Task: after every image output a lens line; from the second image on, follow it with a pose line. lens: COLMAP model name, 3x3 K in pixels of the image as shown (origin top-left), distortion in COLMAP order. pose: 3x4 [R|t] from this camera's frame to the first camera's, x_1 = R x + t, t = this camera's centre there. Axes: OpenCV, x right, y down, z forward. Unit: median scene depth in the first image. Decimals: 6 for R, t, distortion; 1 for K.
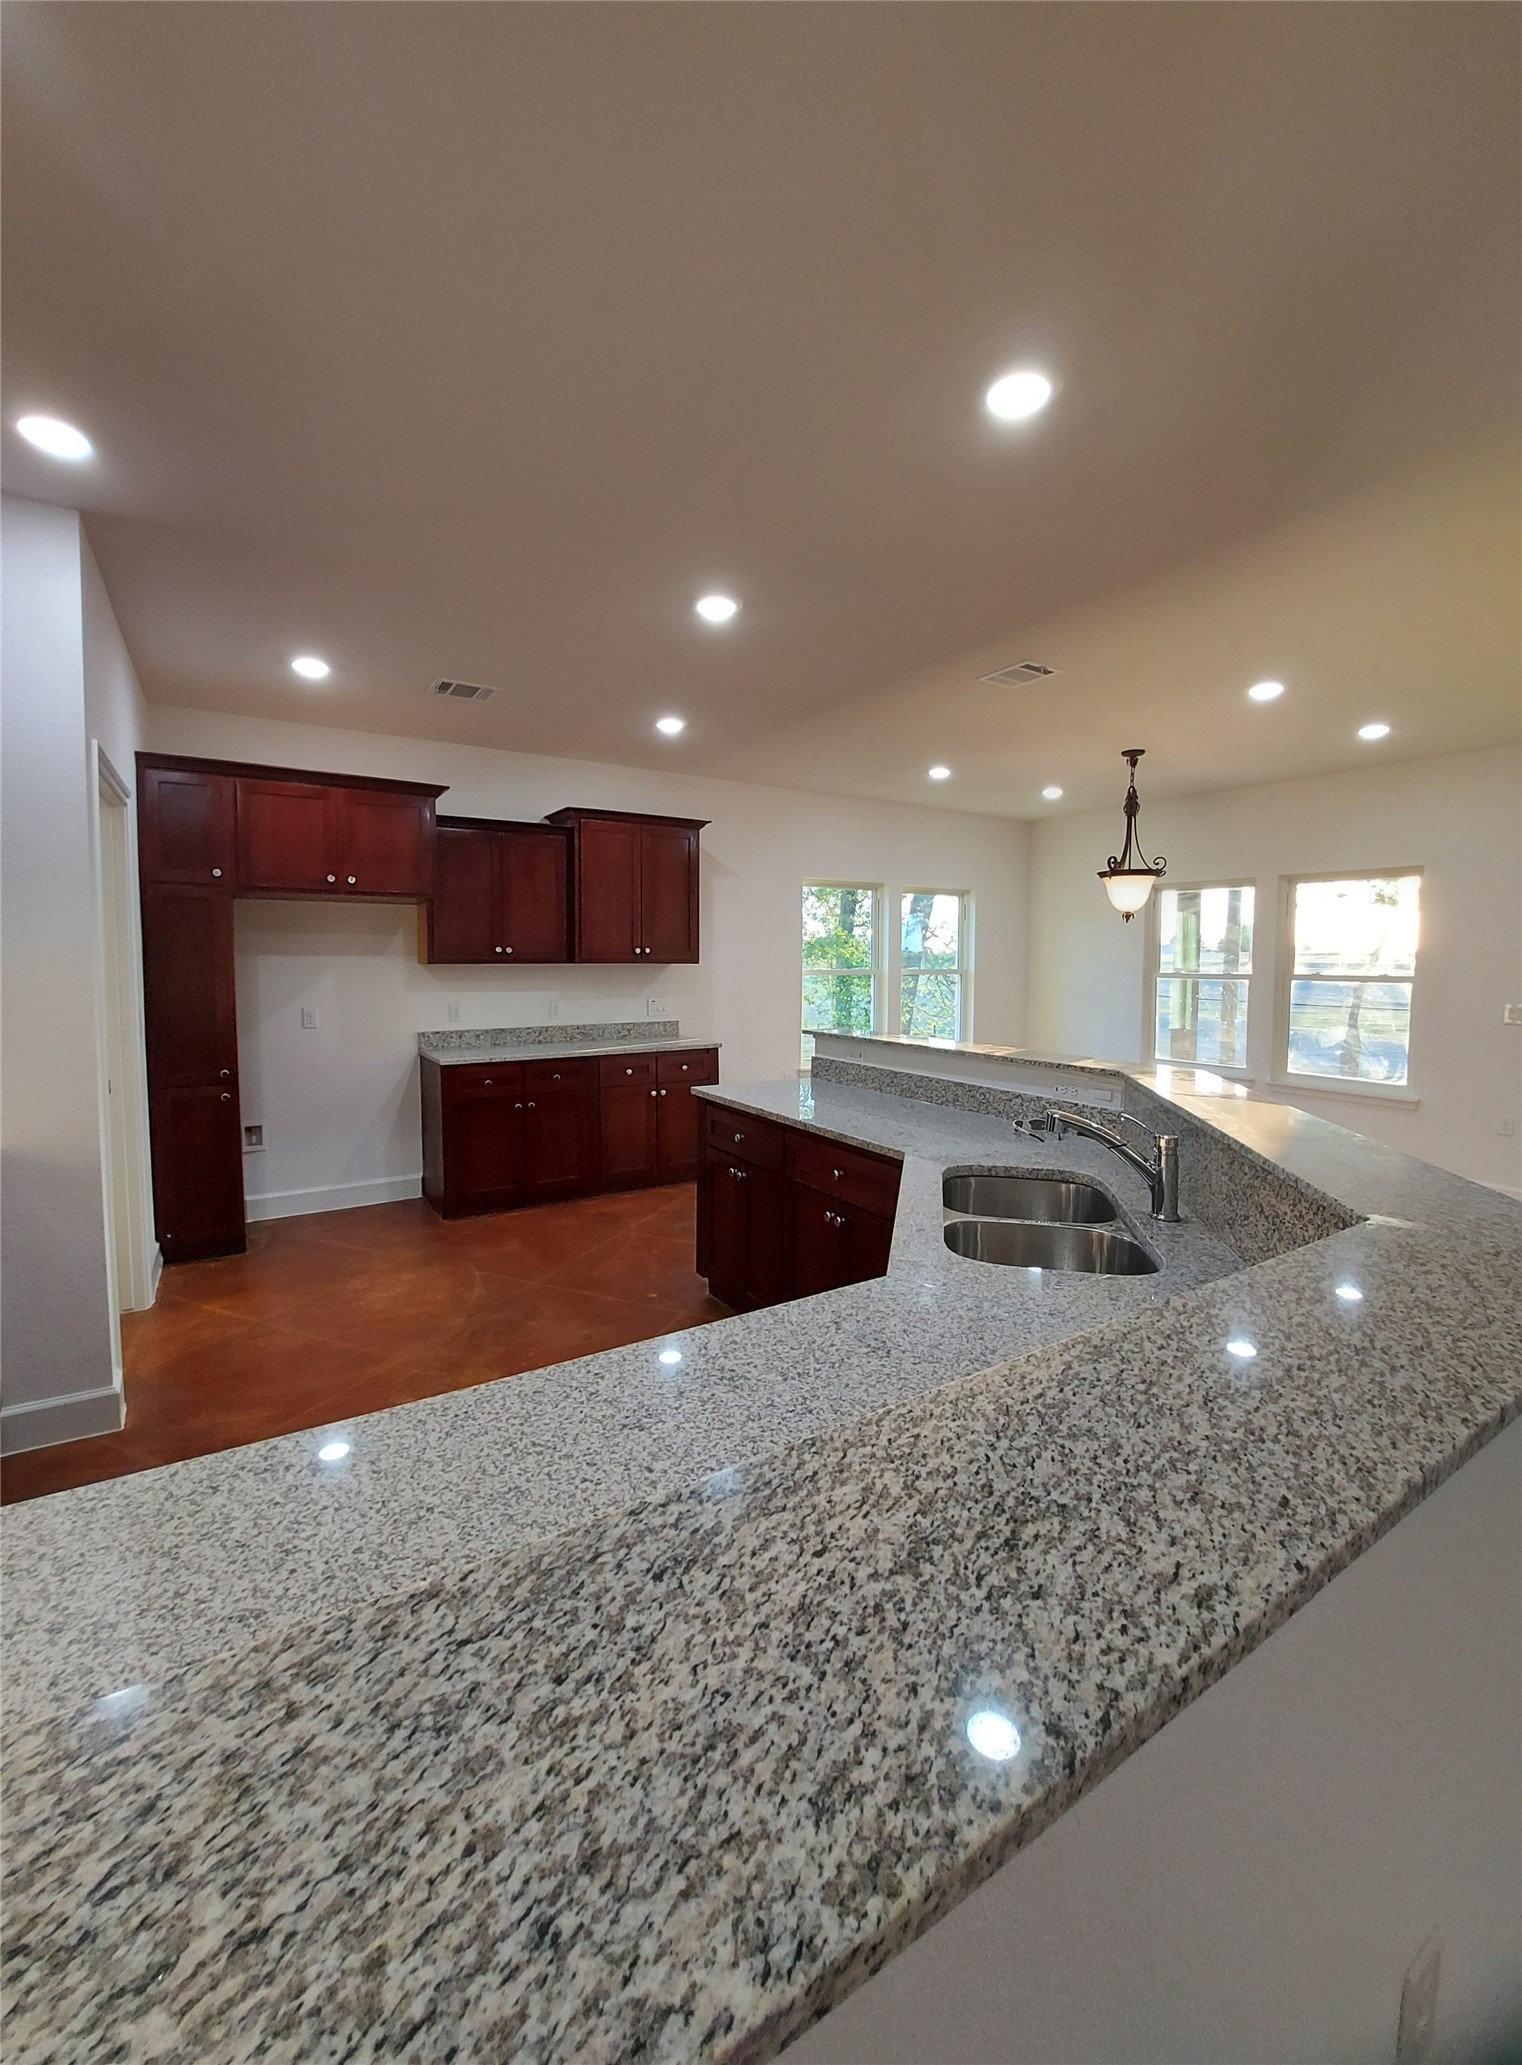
lens RADIAL K [[856.5, 0, 754.8], [0, 856.5, 1019.7], [0, 0, 1]] dist [-0.020756, -0.000139]
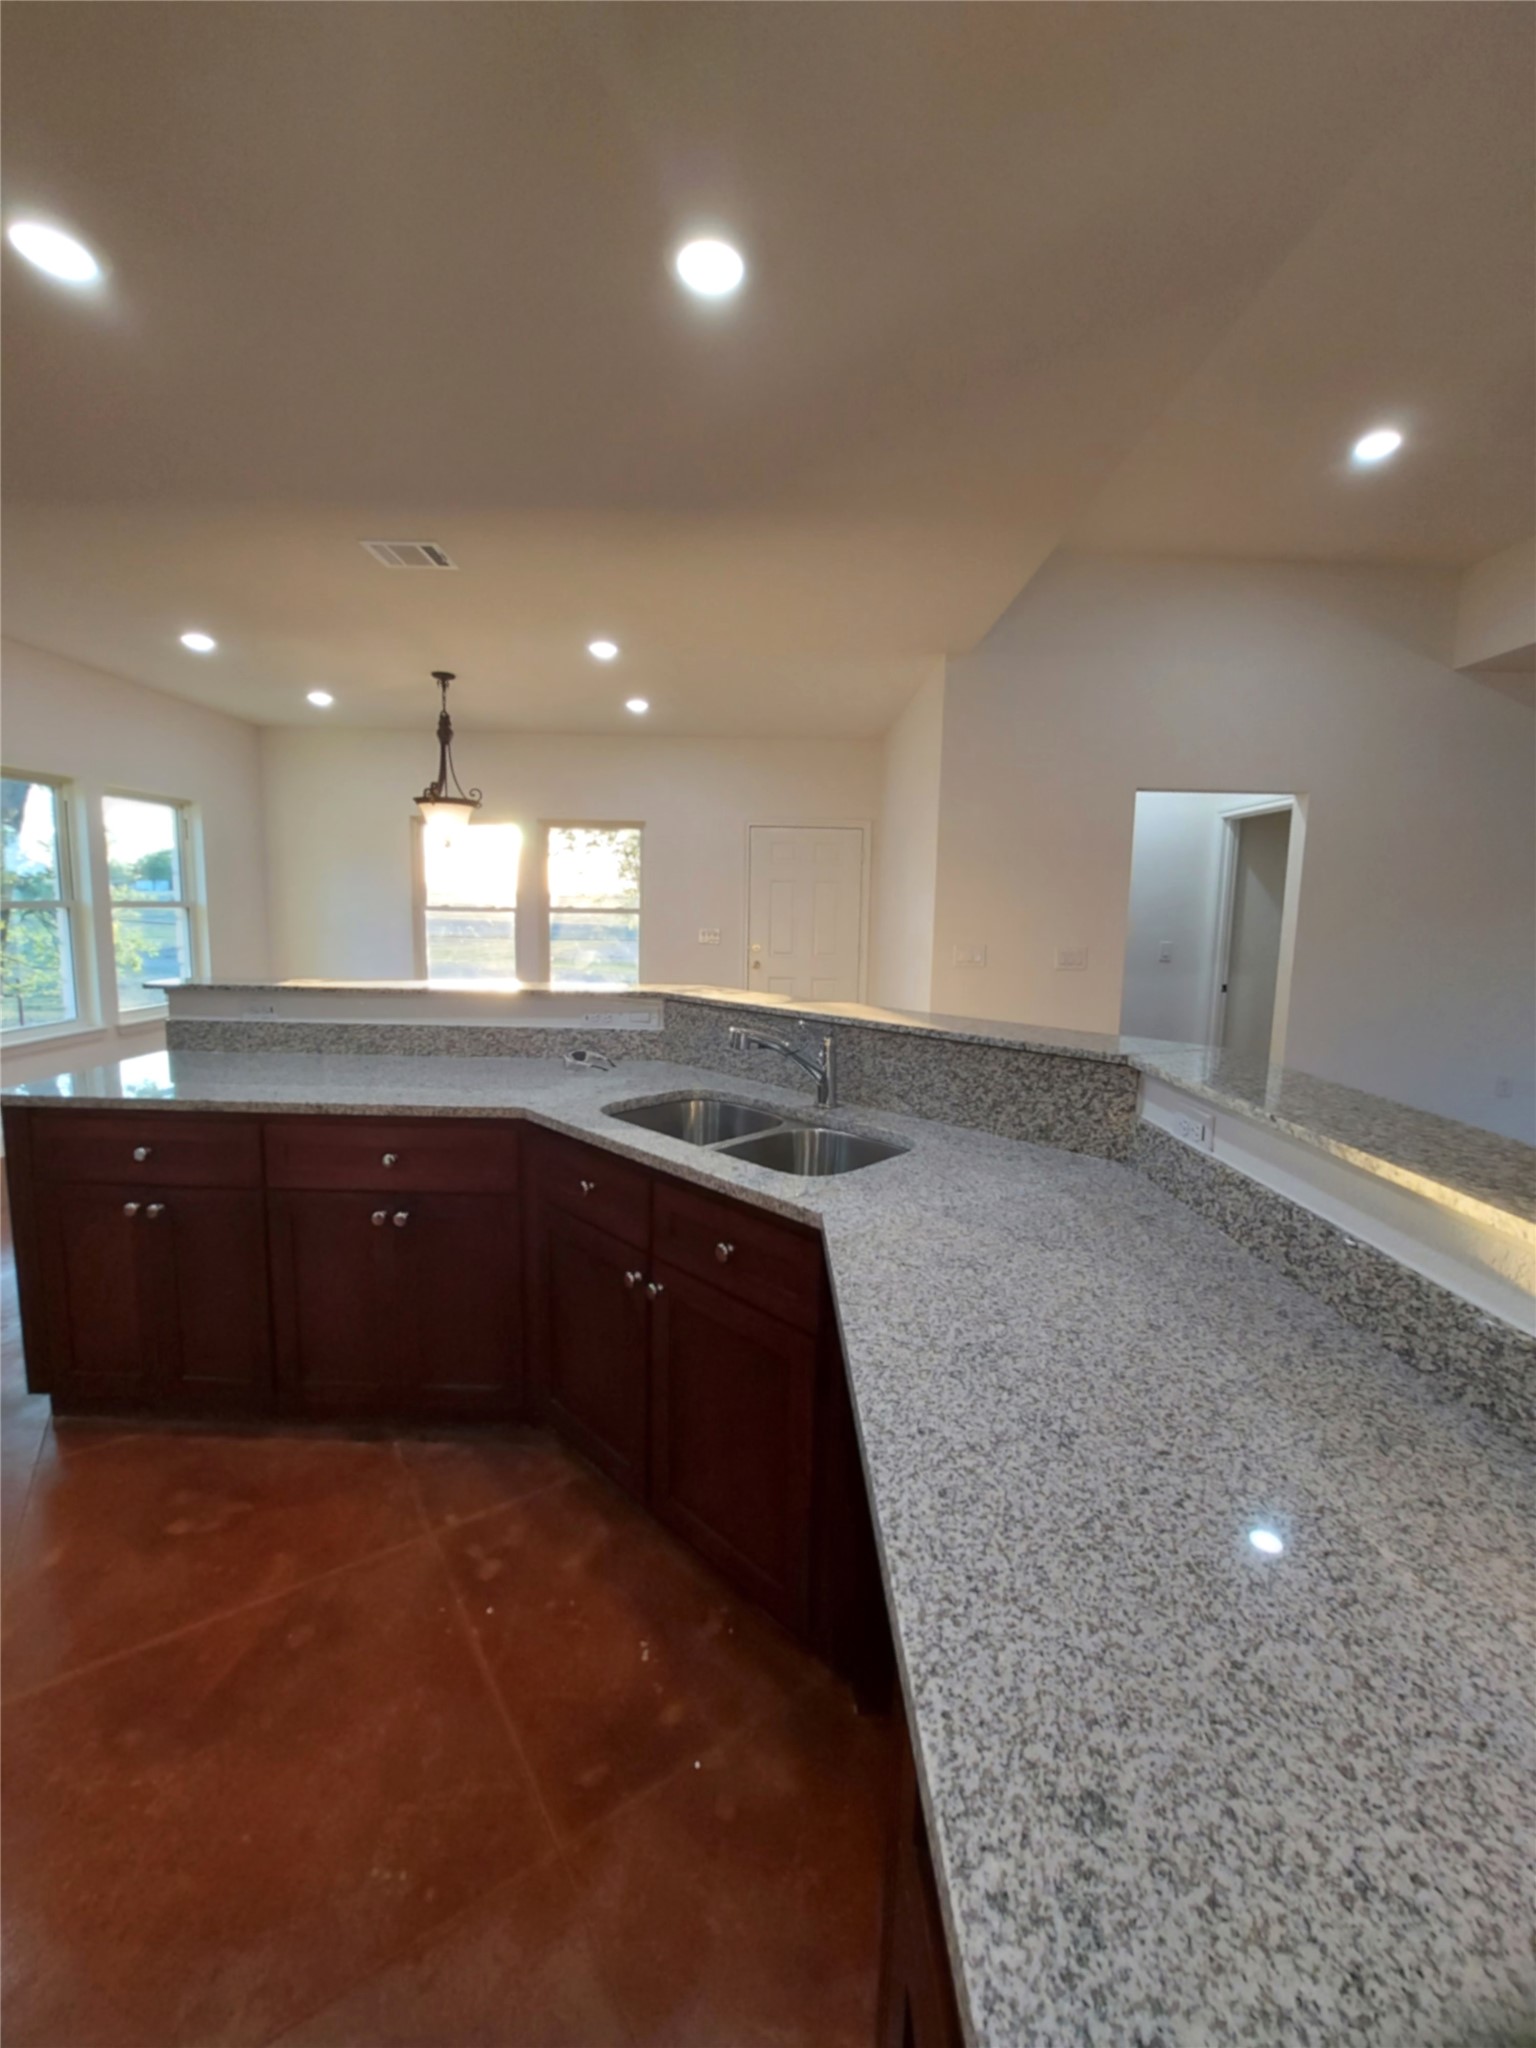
lens RADIAL K [[829.4, 0, 767.0], [0, 829.4, 1017.6], [0, 0, 1]] dist [-0.013178, -0.000232]
pose [[0.501721, -0.107715, 0.858297, -0.273075], [0.045436, 0.994129, 0.098202, -0.002799], [-0.863835, -0.010272, 0.503670, 0.255760]]
